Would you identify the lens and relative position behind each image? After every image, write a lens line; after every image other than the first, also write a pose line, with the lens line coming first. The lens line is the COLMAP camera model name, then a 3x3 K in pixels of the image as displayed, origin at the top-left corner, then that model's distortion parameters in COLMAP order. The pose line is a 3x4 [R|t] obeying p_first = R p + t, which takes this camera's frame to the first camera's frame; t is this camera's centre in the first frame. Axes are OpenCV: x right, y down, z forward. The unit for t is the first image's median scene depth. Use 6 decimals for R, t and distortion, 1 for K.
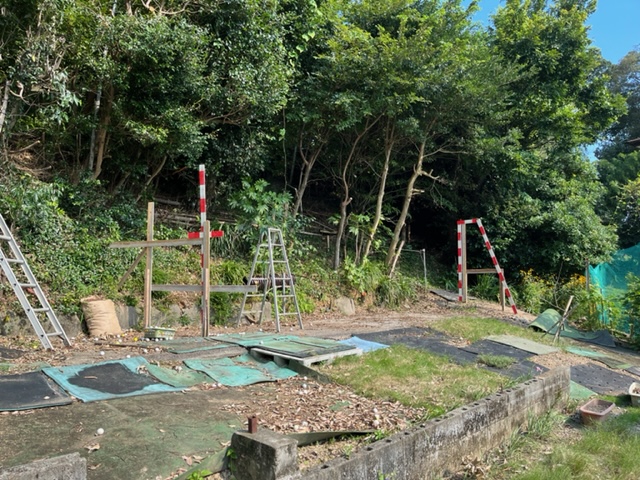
lens RADIAL K [[496.2, 0, 303.4], [0, 496.2, 230.0], [0, 0, 1]] dist [0.000969, -0.005704]
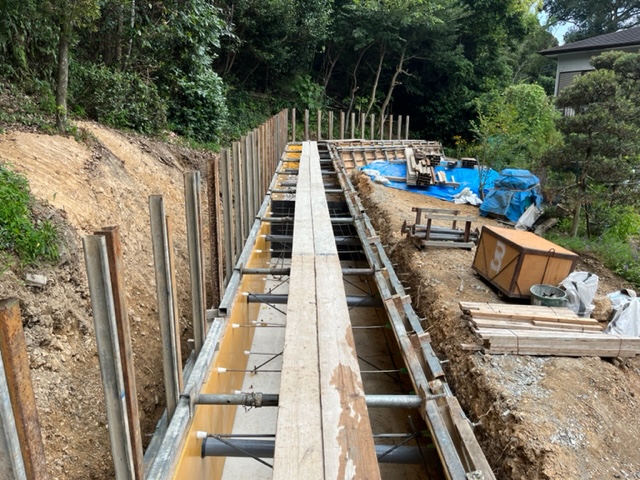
lens RADIAL K [[482.7, 0, 320.0], [0, 482.7, 240.0], [0, 0, 1]] dist [0.053000, -0.000409]
pose [[0.997309, 0.021492, 0.070087, -0.130618], [-0.040539, 0.958261, 0.283006, -0.027715], [-0.061080, -0.285085, 0.956554, -0.684653]]
